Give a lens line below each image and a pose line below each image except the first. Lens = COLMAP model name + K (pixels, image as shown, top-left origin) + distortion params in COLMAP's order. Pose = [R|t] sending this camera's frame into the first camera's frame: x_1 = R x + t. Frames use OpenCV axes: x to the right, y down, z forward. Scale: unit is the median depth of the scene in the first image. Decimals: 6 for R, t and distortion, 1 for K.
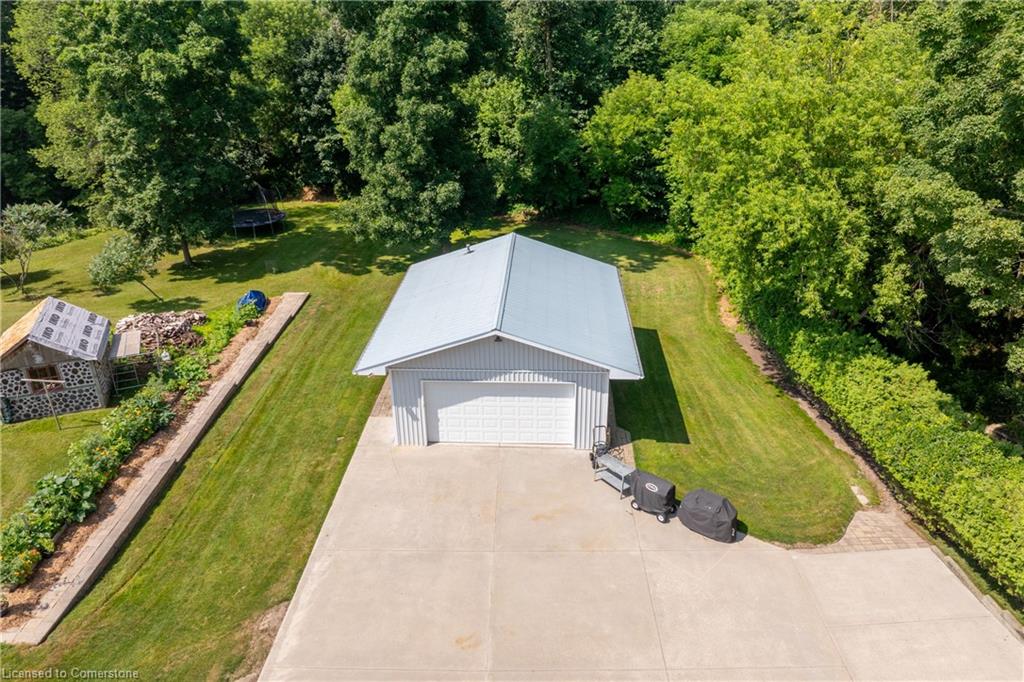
lens RADIAL K [[722.1, 0, 518.5], [0, 722.1, 338.8], [0, 0, 1]] dist [-0.041818, 0.011610]
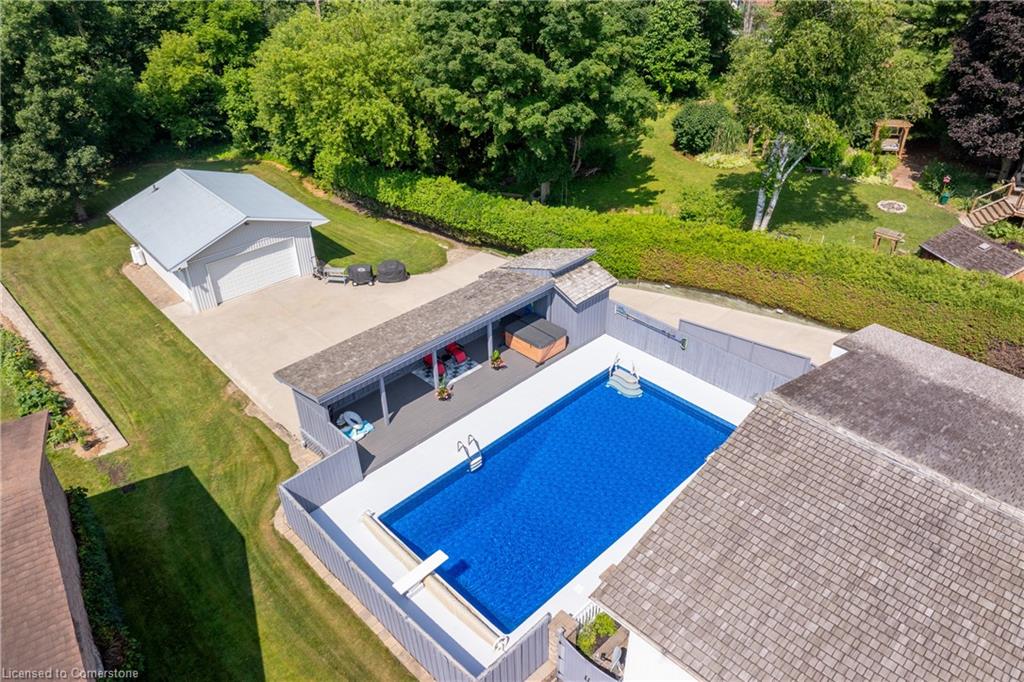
lens RADIAL K [[722.1, 0, 518.2], [0, 722.1, 342.8], [0, 0, 1]] dist [-0.041818, 0.011610]
pose [[0.710772, -0.383413, 0.589743, -0.651032], [0.300941, 0.923538, 0.237724, 0.048704], [-0.635797, 0.008510, 0.771809, -0.675637]]
